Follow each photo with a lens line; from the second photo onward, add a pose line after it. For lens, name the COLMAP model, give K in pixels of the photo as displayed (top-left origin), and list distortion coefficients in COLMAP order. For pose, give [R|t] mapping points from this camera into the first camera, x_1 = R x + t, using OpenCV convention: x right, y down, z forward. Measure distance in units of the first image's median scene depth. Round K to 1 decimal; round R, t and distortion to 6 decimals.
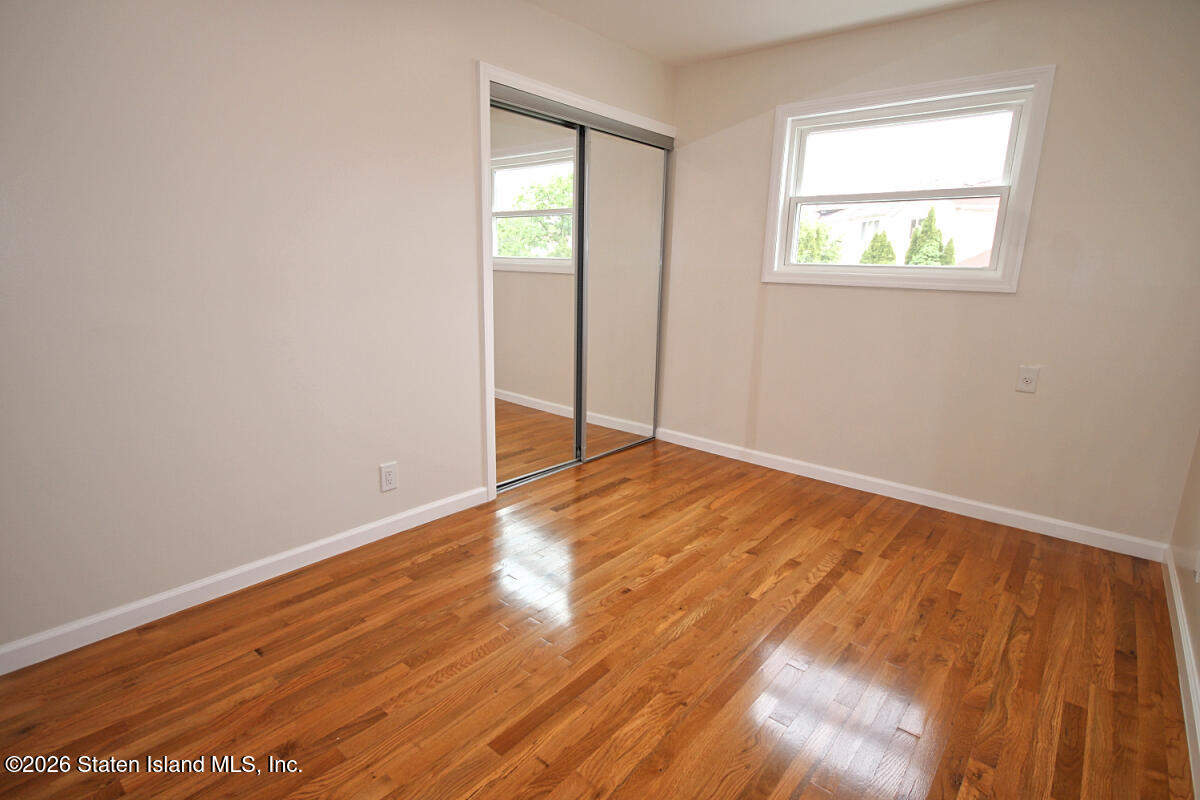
lens RADIAL K [[584.0, 0, 600.5], [0, 584.0, 405.7], [0, 0, 1]] dist [0.007030, -0.005957]
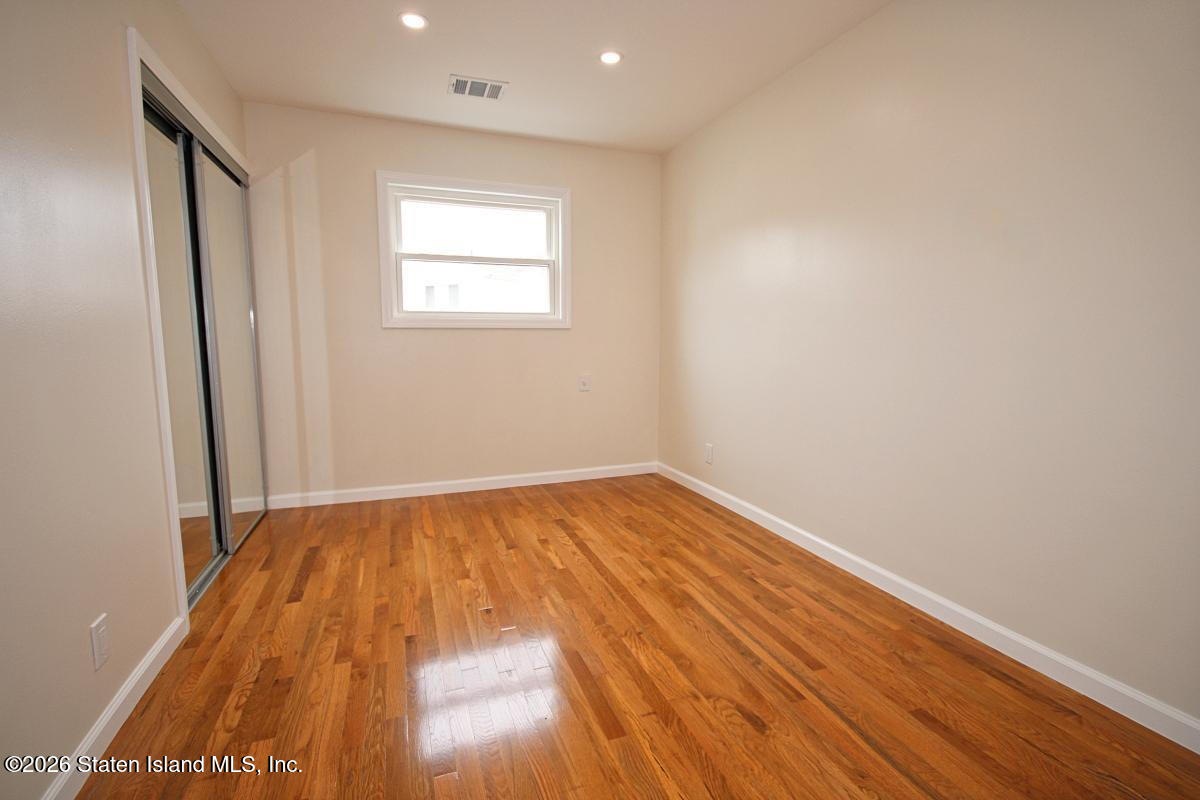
lens RADIAL K [[556.0, 0, 596.8], [0, 556.0, 396.7], [0, 0, 1]] dist [0.001844, -0.000030]
pose [[0.496686, -0.118313, 0.859828, -0.571179], [0.213645, 0.976849, 0.011002, -0.018573], [-0.841225, 0.178233, 0.510465, 0.235027]]
